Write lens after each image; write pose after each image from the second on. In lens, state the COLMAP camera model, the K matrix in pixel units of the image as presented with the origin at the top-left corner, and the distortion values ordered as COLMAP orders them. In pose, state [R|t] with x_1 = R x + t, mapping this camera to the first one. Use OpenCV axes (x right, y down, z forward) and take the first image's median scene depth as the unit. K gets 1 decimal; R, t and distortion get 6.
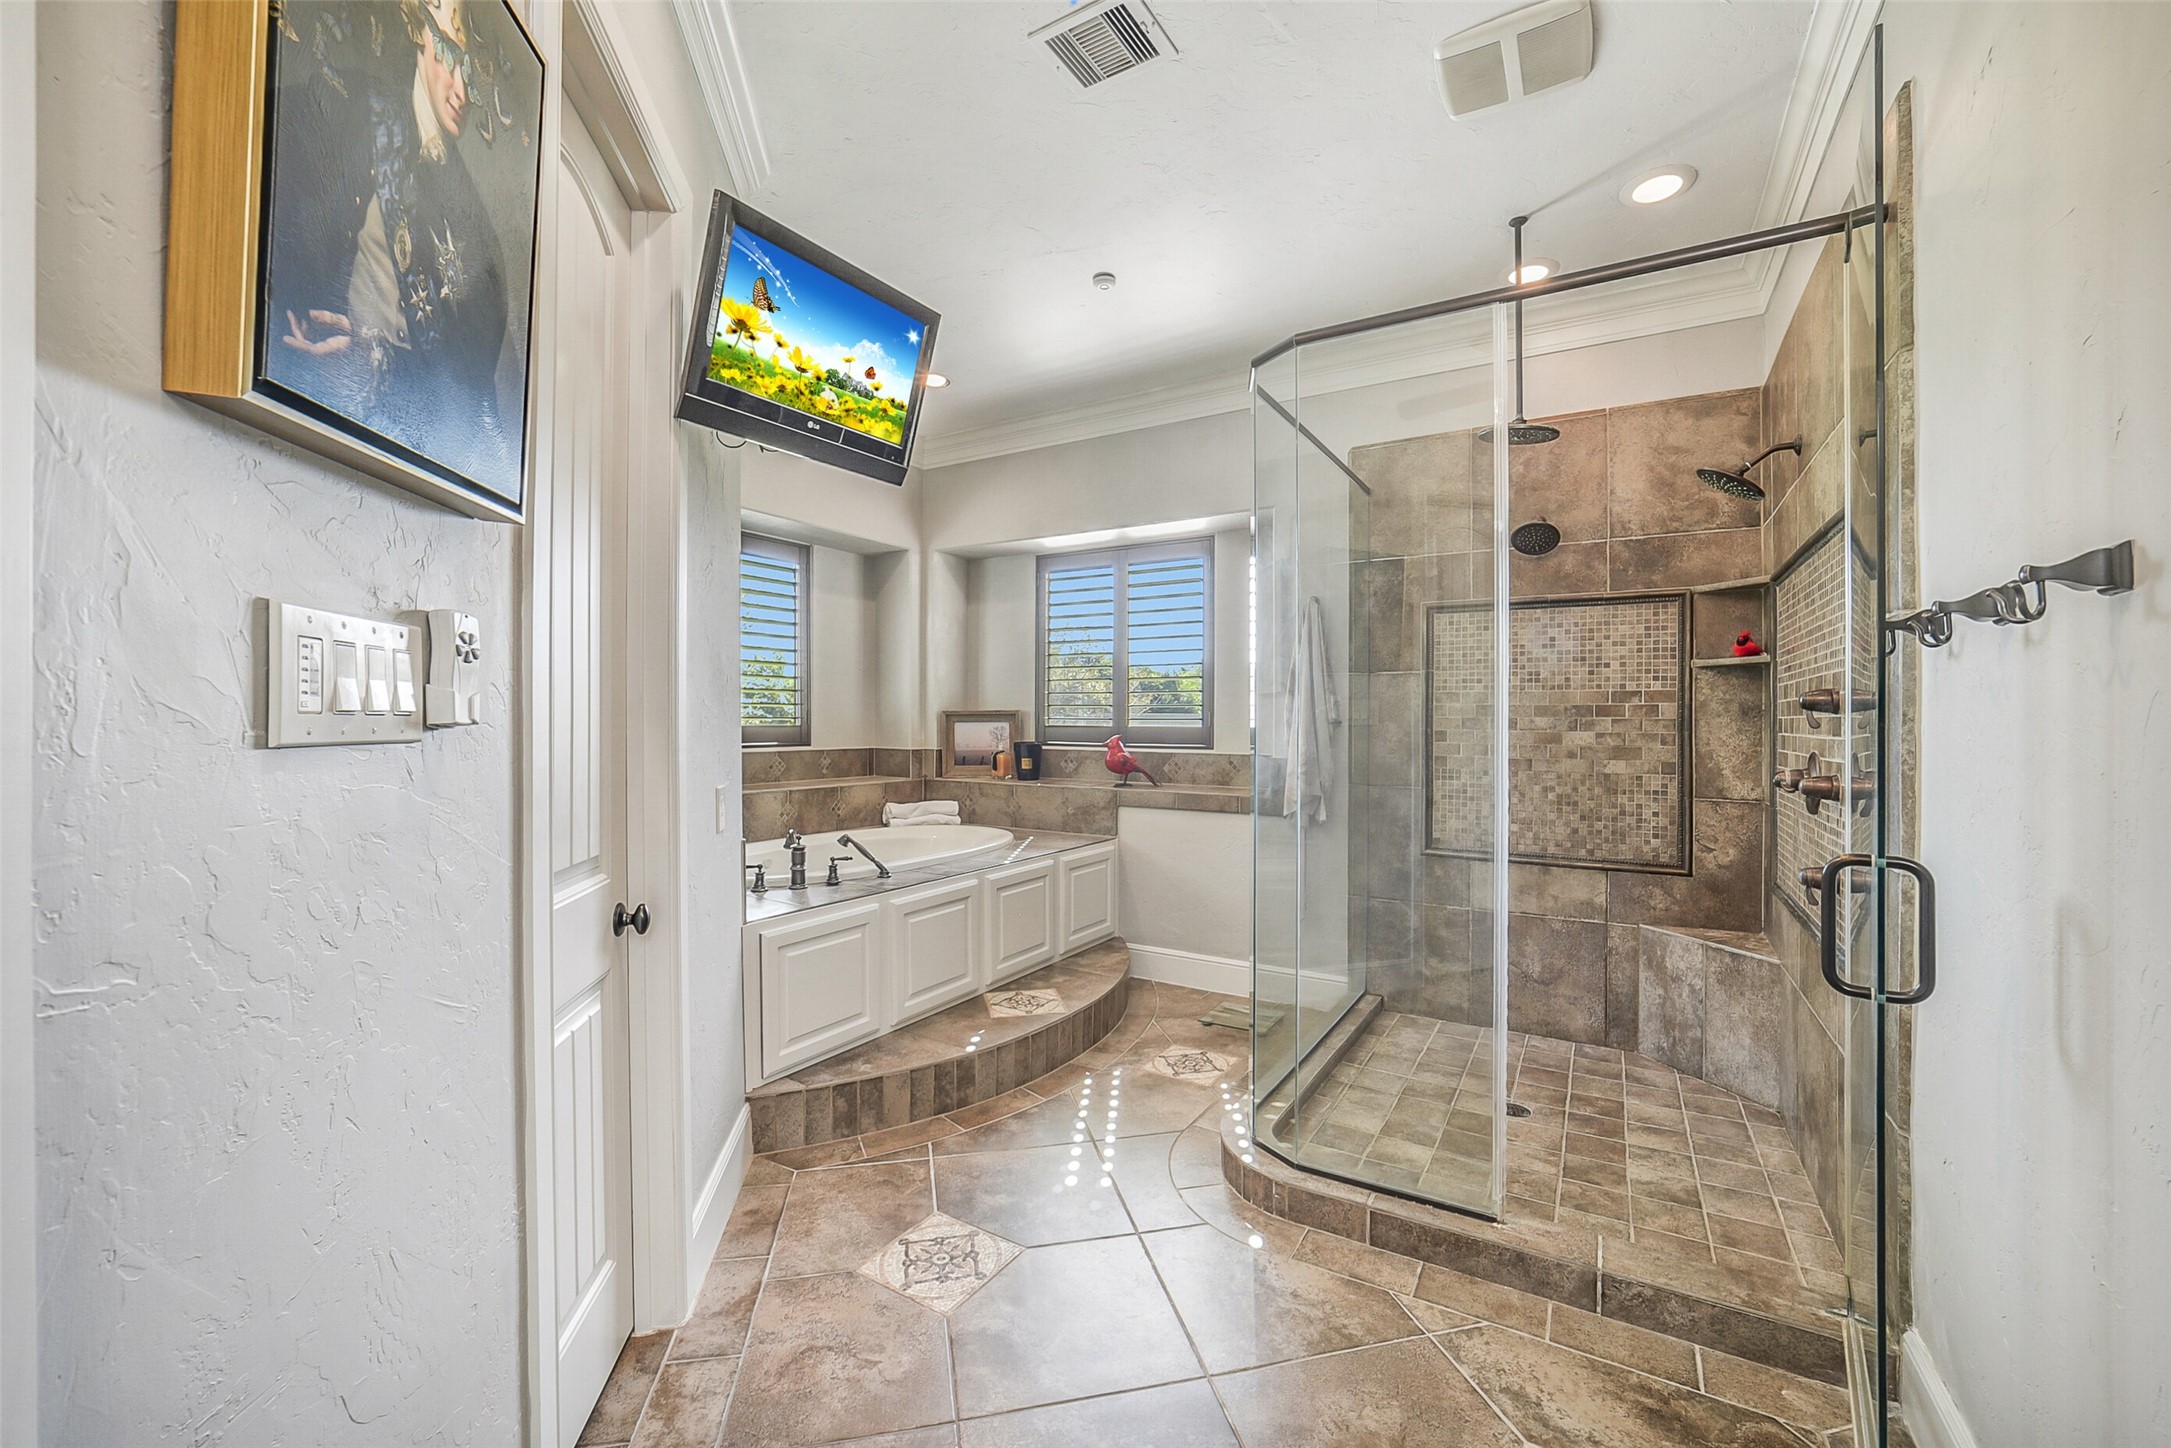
lens RADIAL K [[858.3, 0, 1085.5], [0, 858.3, 720.4], [0, 0, 1]] dist [-0.035165, 0.007931]
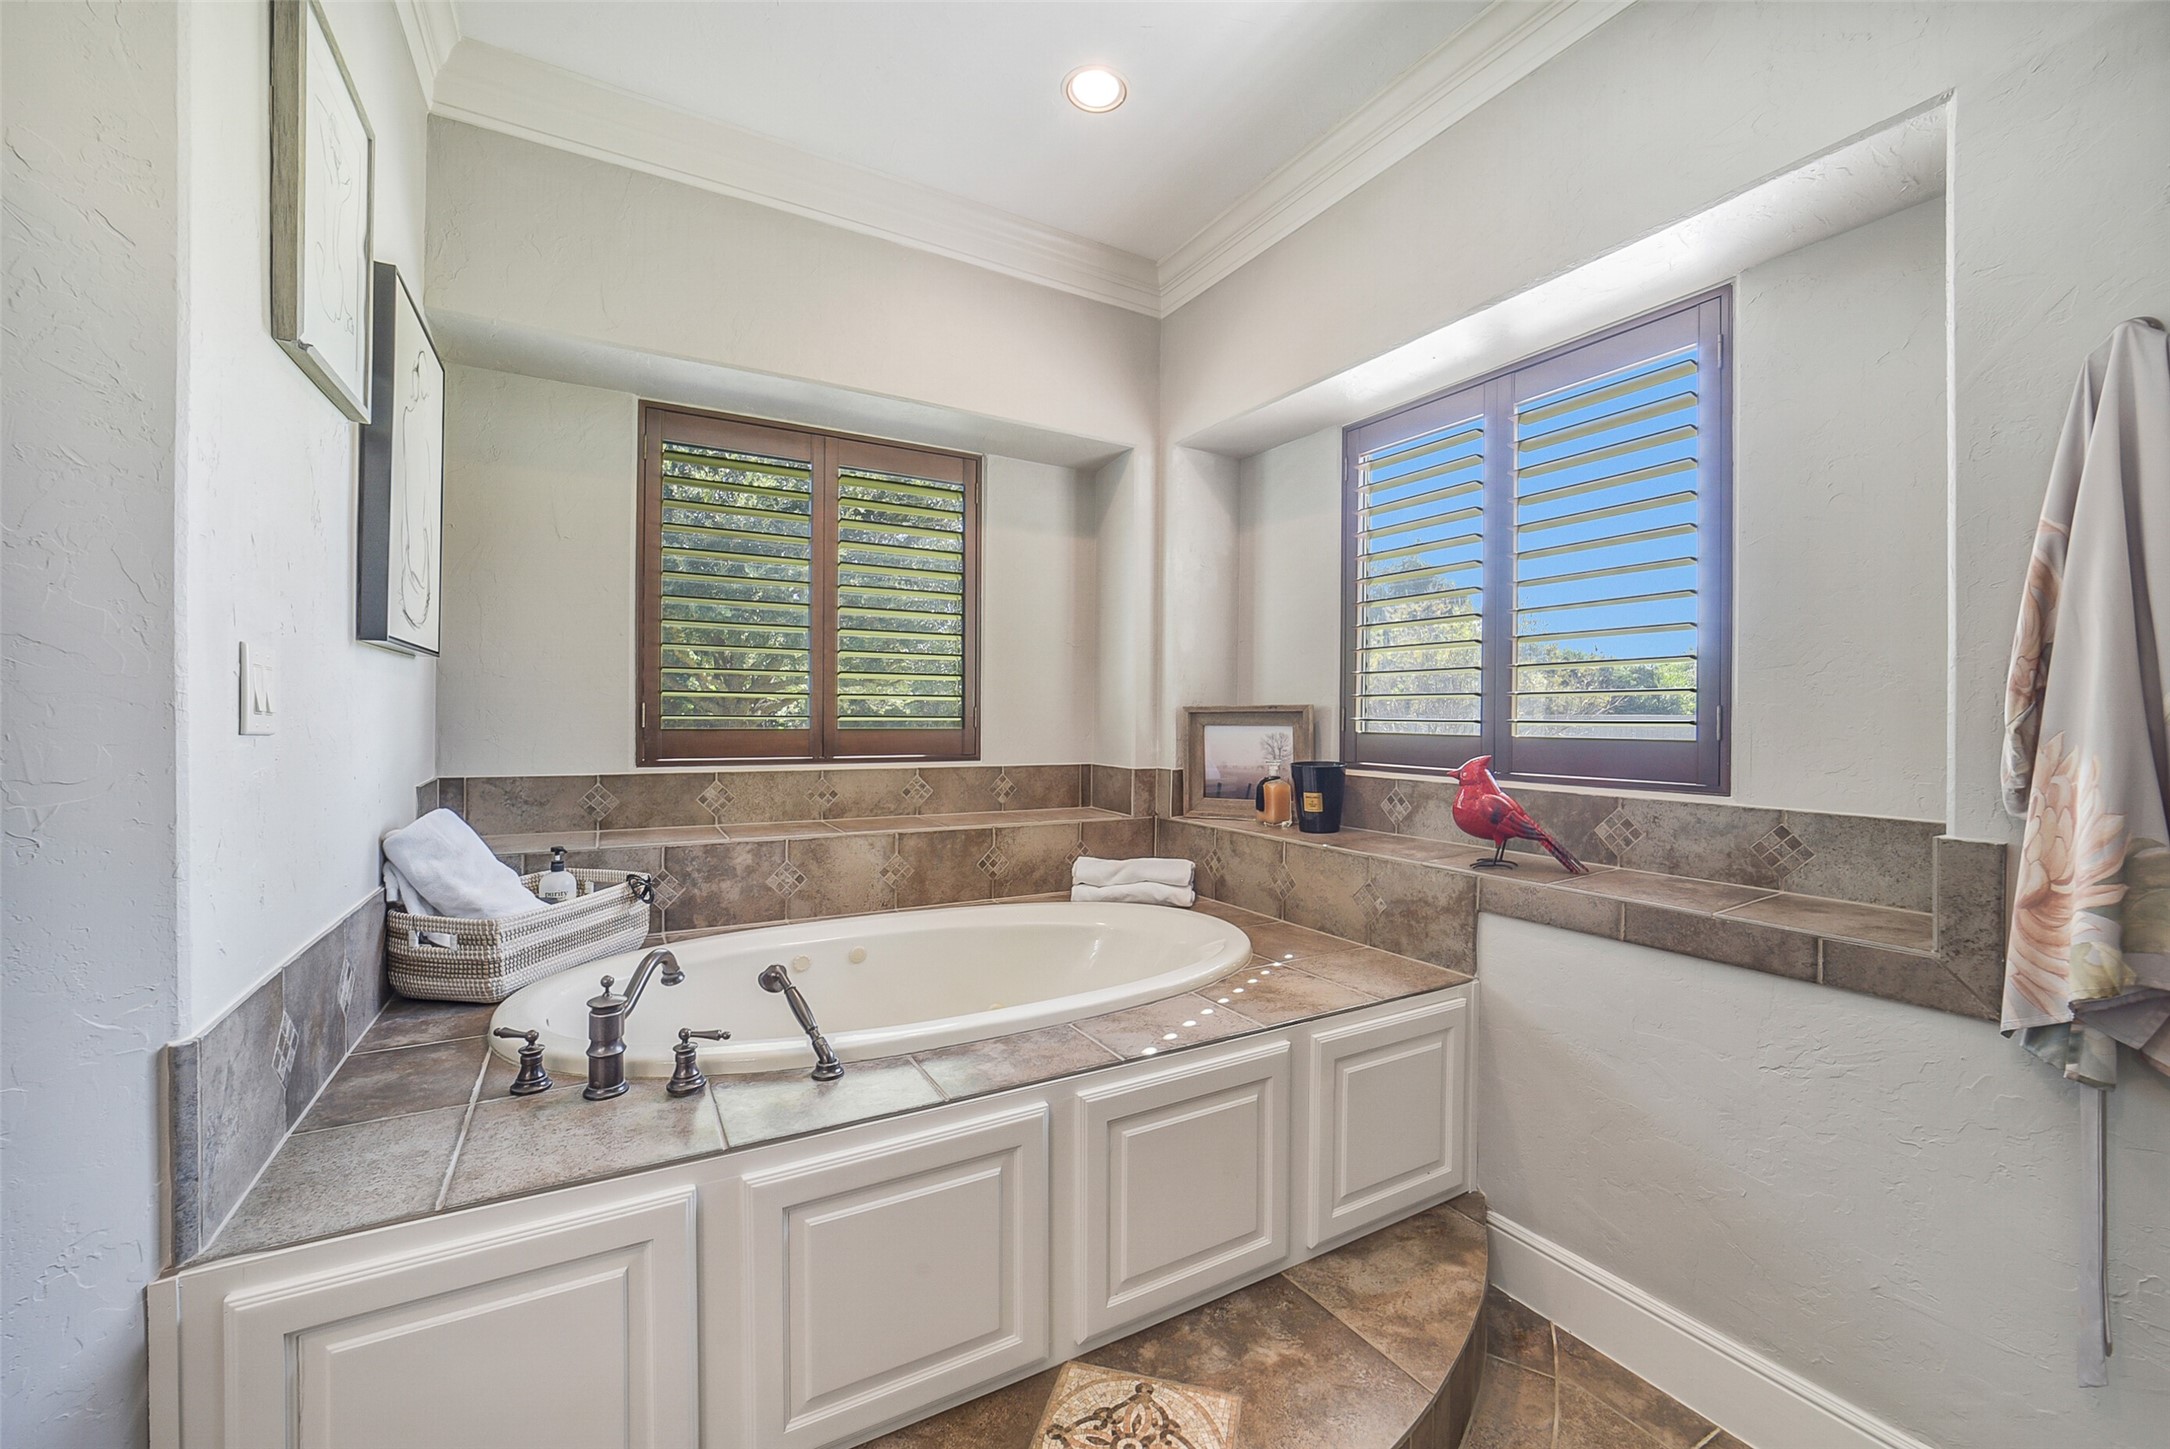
lens RADIAL K [[857.9, 0, 1098.4], [0, 857.9, 721.5], [0, 0, 1]] dist [-0.035165, 0.007931]
pose [[0.884662, 0.005336, -0.466202, 0.064514], [-0.005206, 0.999985, 0.001566, -0.001064], [0.466203, 0.001041, 0.884677, 0.462954]]
